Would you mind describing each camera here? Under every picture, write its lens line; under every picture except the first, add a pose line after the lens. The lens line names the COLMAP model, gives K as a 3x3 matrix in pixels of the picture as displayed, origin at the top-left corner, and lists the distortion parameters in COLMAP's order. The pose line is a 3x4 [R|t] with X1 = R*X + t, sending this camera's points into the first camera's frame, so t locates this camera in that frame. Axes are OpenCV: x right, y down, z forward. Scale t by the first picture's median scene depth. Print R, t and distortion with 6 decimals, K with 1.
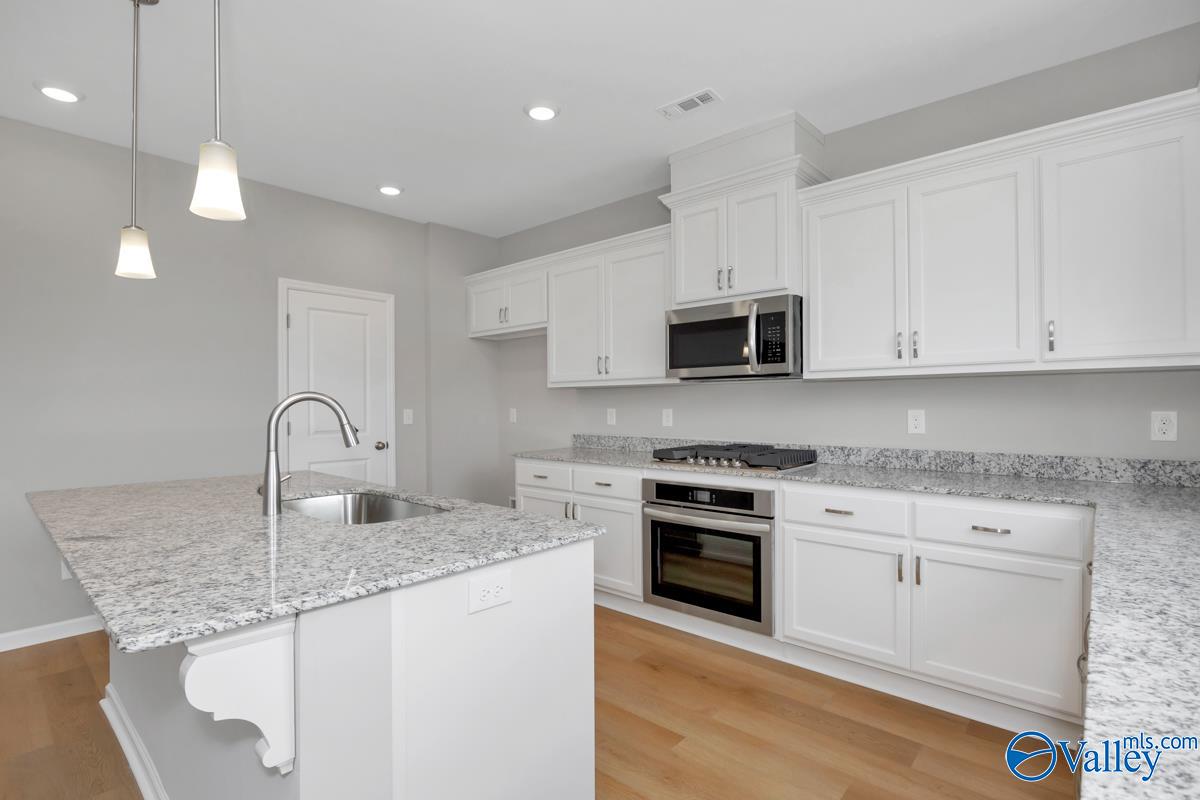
lens RADIAL K [[575.6, 0, 596.4], [0, 575.6, 401.9], [0, 0, 1]] dist [-0.002249, -0.000171]
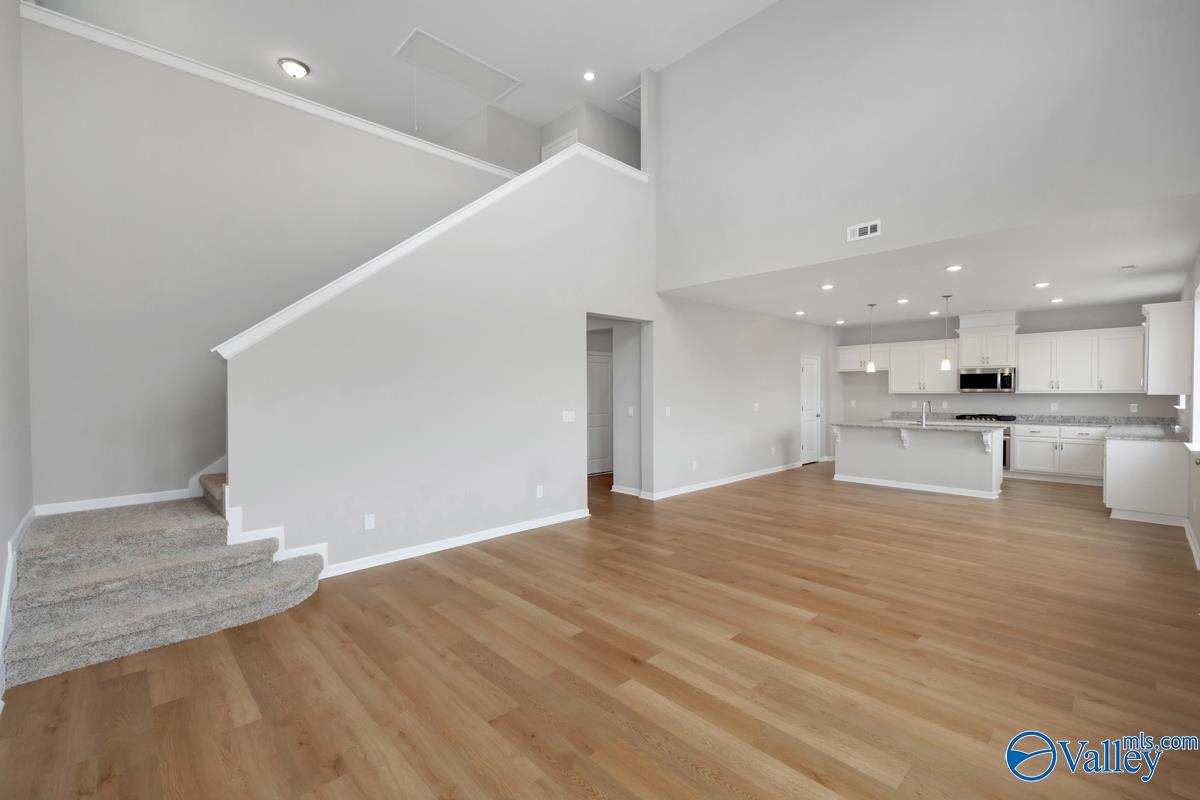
lens RADIAL K [[521.9, 0, 600.0], [0, 521.9, 400.0], [0, 0, 1]] dist [0.008319, 0.000170]
pose [[0.997459, 0.002923, -0.071177, -1.665900], [-0.001409, 0.999772, 0.021300, -0.059223], [0.071223, -0.021146, 0.997236, -1.989342]]
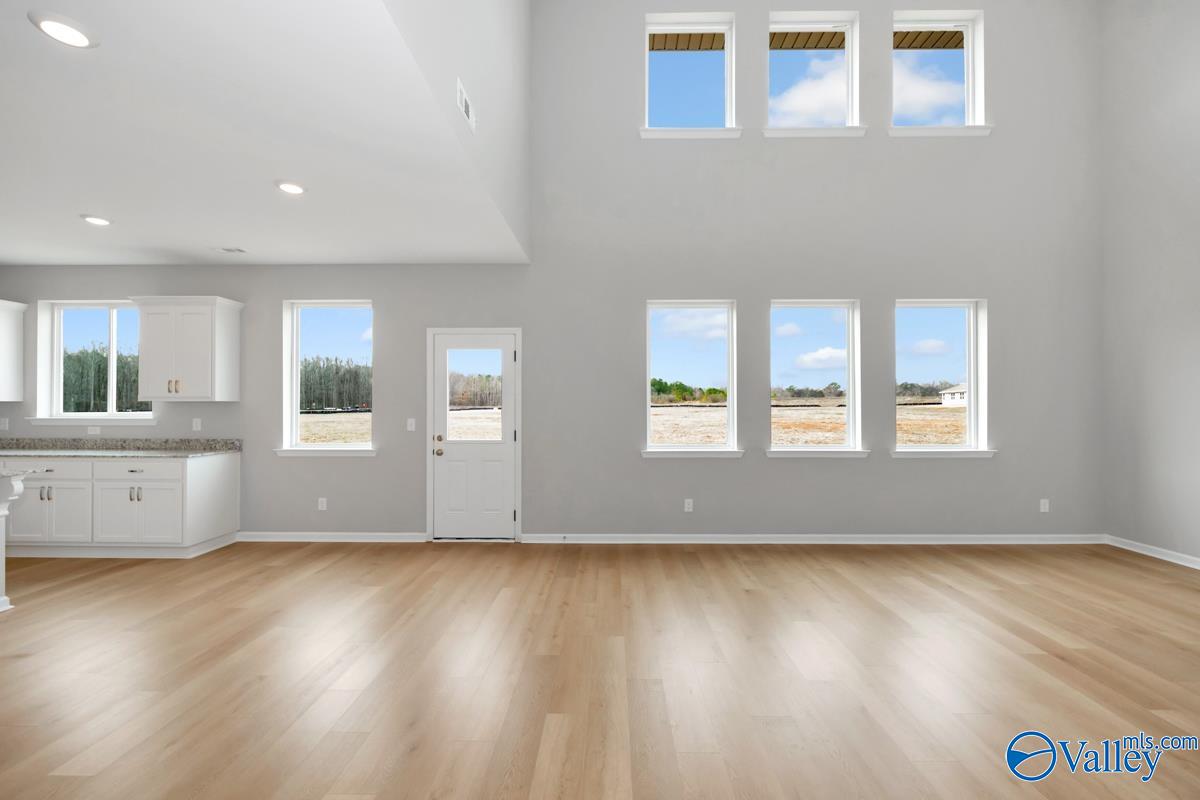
lens RADIAL K [[492.2, 0, 600.5], [0, 492.2, 407.9], [0, 0, 1]] dist [-0.008720, 0.000139]
pose [[-0.663808, 0.003221, 0.747896, -1.769330], [0.000883, 0.999993, -0.003523, -0.013893], [-0.747902, -0.001678, -0.663807, 0.084272]]
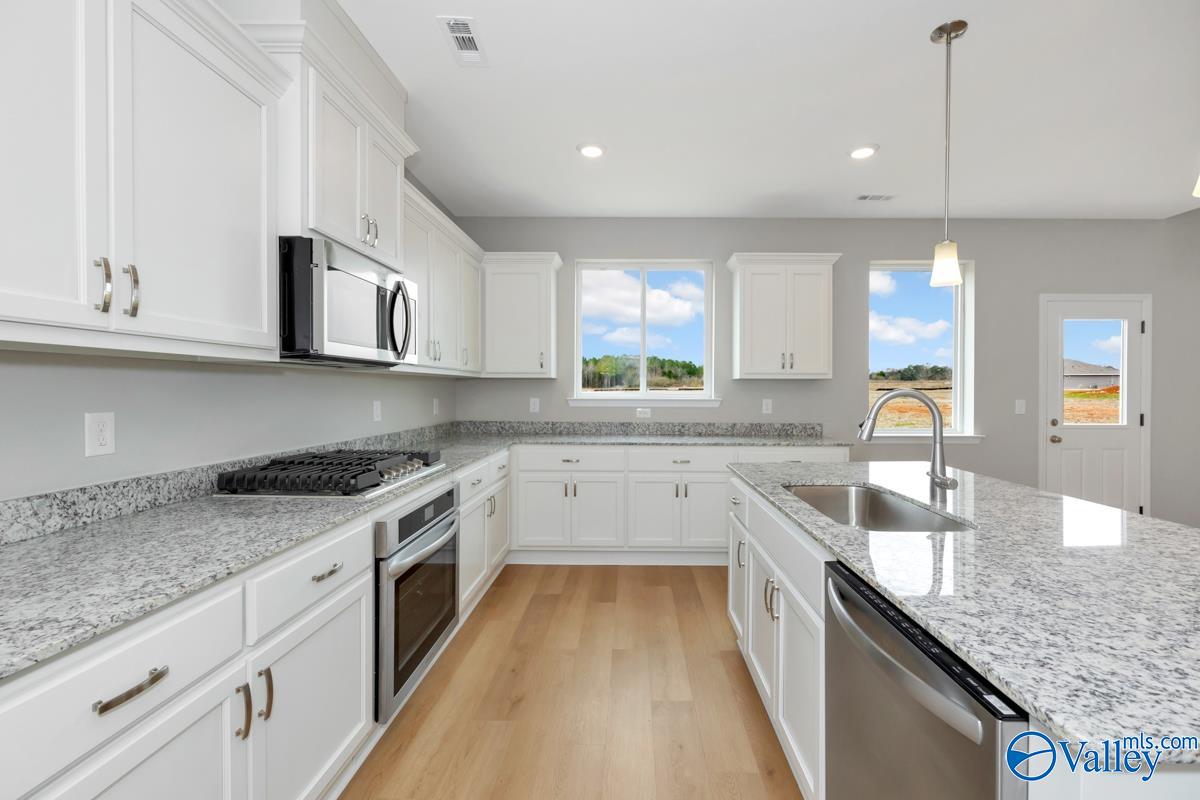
lens RADIAL K [[495.5, 0, 626.9], [0, 495.5, 391.9], [0, 0, 1]] dist [-0.005937, 0.000142]
pose [[-0.660653, 0.000719, 0.750691, -0.493953], [-0.001191, 0.999997, -0.002006, -0.003467], [-0.750691, -0.002219, -0.660650, 1.195762]]
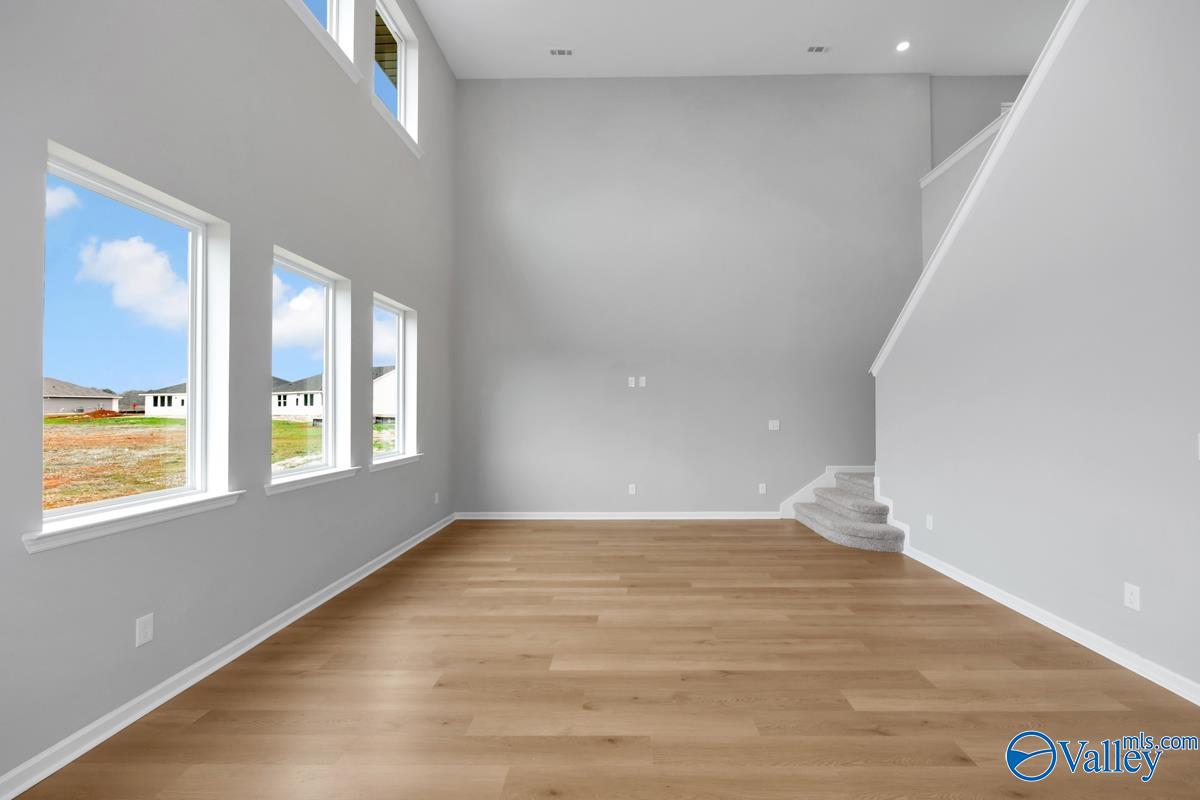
lens RADIAL K [[505.9, 0, 626.1], [0, 505.9, 403.5], [0, 0, 1]] dist [-0.000369, 0.000033]
pose [[-0.749028, 0.001581, -0.662536, -0.816211], [0.013348, 0.999830, -0.012704, -0.023611], [0.662404, -0.018359, -0.748922, -0.131176]]
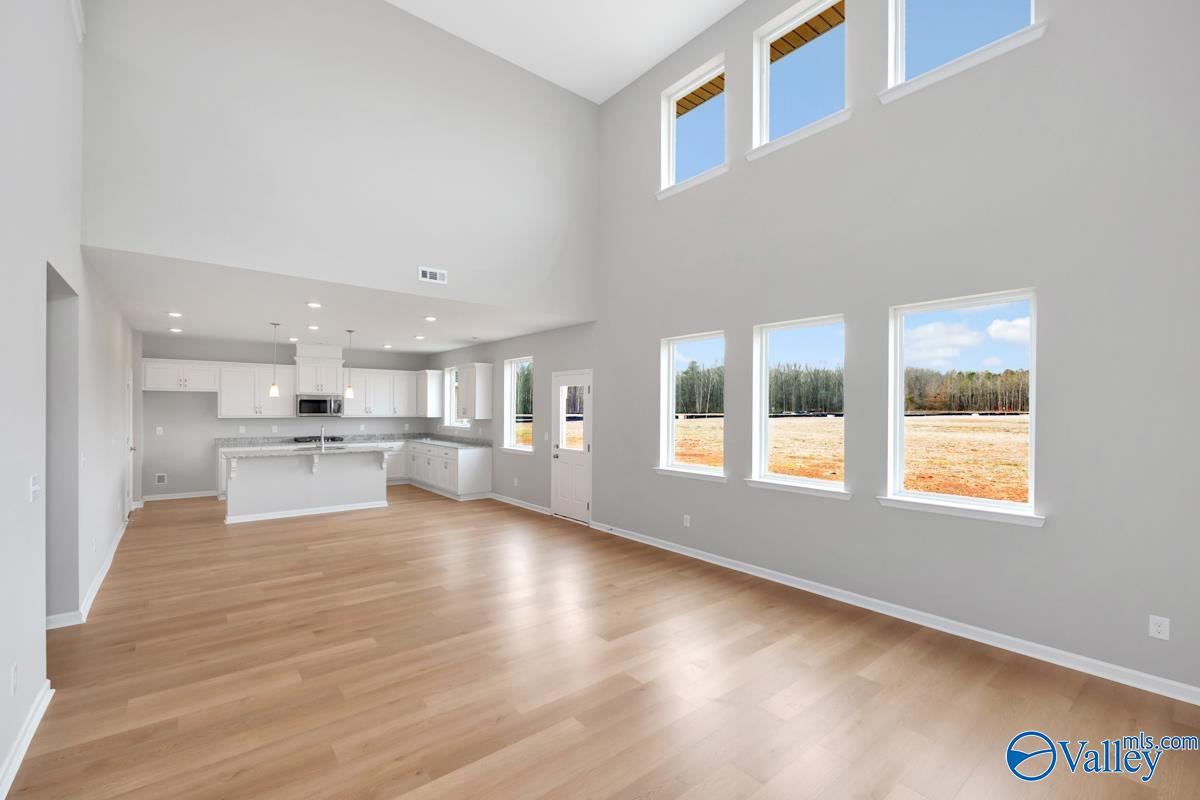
lens RADIAL K [[510.2, 0, 608.3], [0, 510.2, 408.5], [0, 0, 1]] dist [-0.000452, -0.000089]
pose [[0.134869, 0.007213, 0.990837, -2.607550], [-0.009716, 0.999935, -0.005957, -0.090633], [-0.990816, -0.008823, 0.134930, -1.138140]]
